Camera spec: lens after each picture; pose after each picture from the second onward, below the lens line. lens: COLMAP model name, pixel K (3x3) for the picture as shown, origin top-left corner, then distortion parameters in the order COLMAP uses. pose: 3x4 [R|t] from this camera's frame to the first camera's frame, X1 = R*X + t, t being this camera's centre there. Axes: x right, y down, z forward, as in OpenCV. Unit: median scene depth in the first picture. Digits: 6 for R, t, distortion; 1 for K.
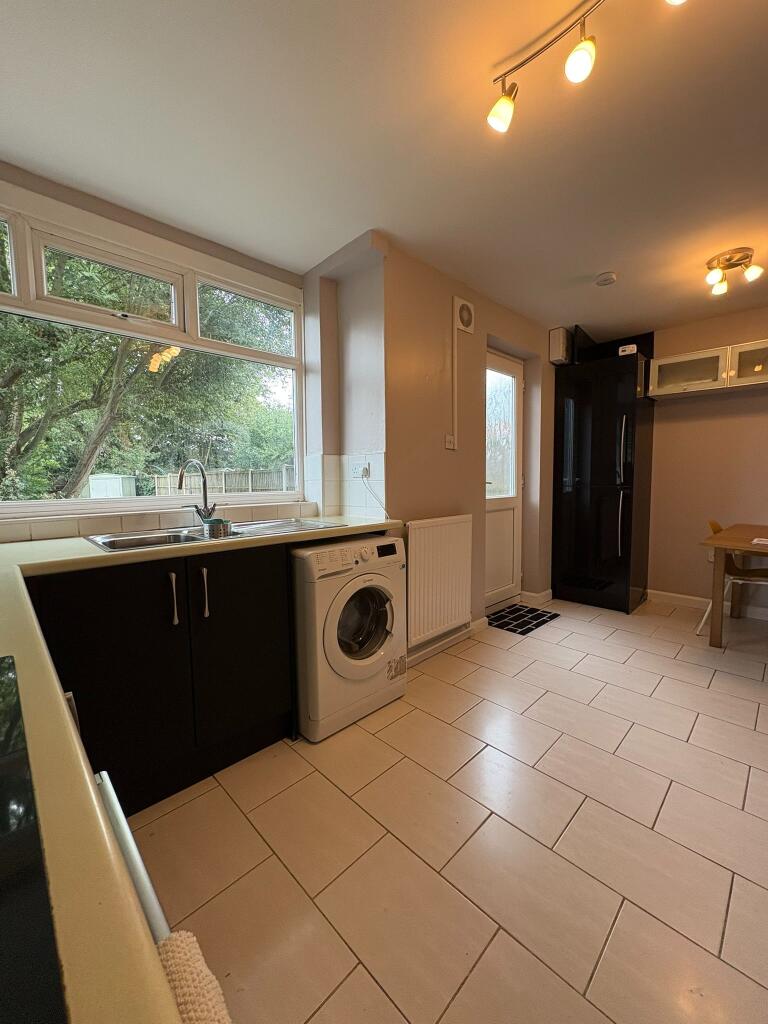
lens RADIAL K [[405.5, 0, 384.1], [0, 405.5, 508.2], [0, 0, 1]] dist [0.000157, 0.000387]
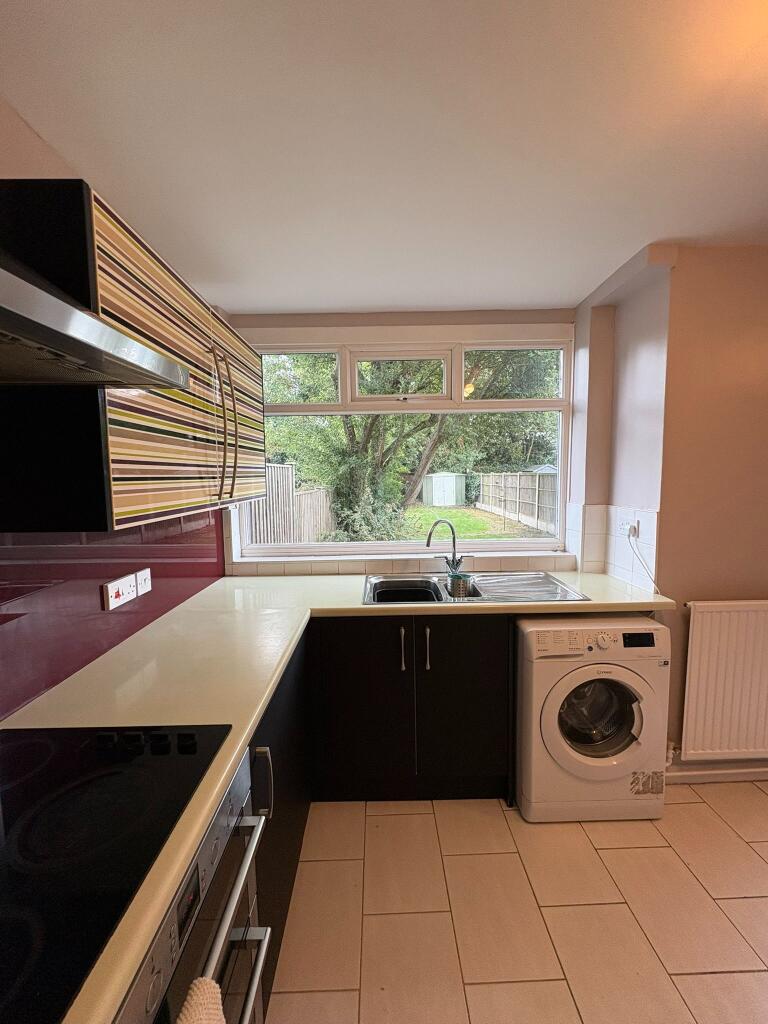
lens RADIAL K [[405.5, 0, 383.9], [0, 405.5, 512.8], [0, 0, 1]] dist [0.000157, 0.000387]
pose [[0.729701, 0.061060, -0.681034, 0.152216], [-0.045768, 0.998133, 0.040452, -0.143359], [0.682233, 0.001652, 0.731133, 0.038163]]
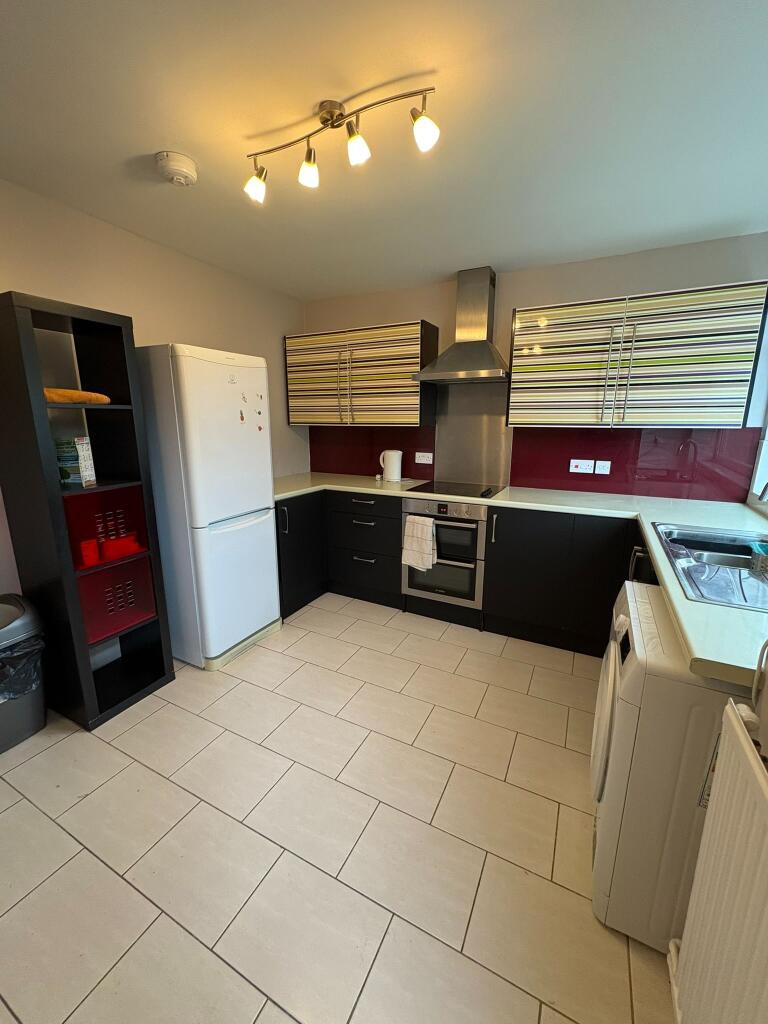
lens RADIAL K [[405.5, 0, 384.6], [0, 405.5, 511.0], [0, 0, 1]] dist [0.000157, 0.000387]
pose [[-0.949284, 0.079469, -0.304213, 0.422227], [-0.013014, 0.956773, 0.290544, -0.205569], [0.314152, 0.279768, -0.907215, 1.215987]]
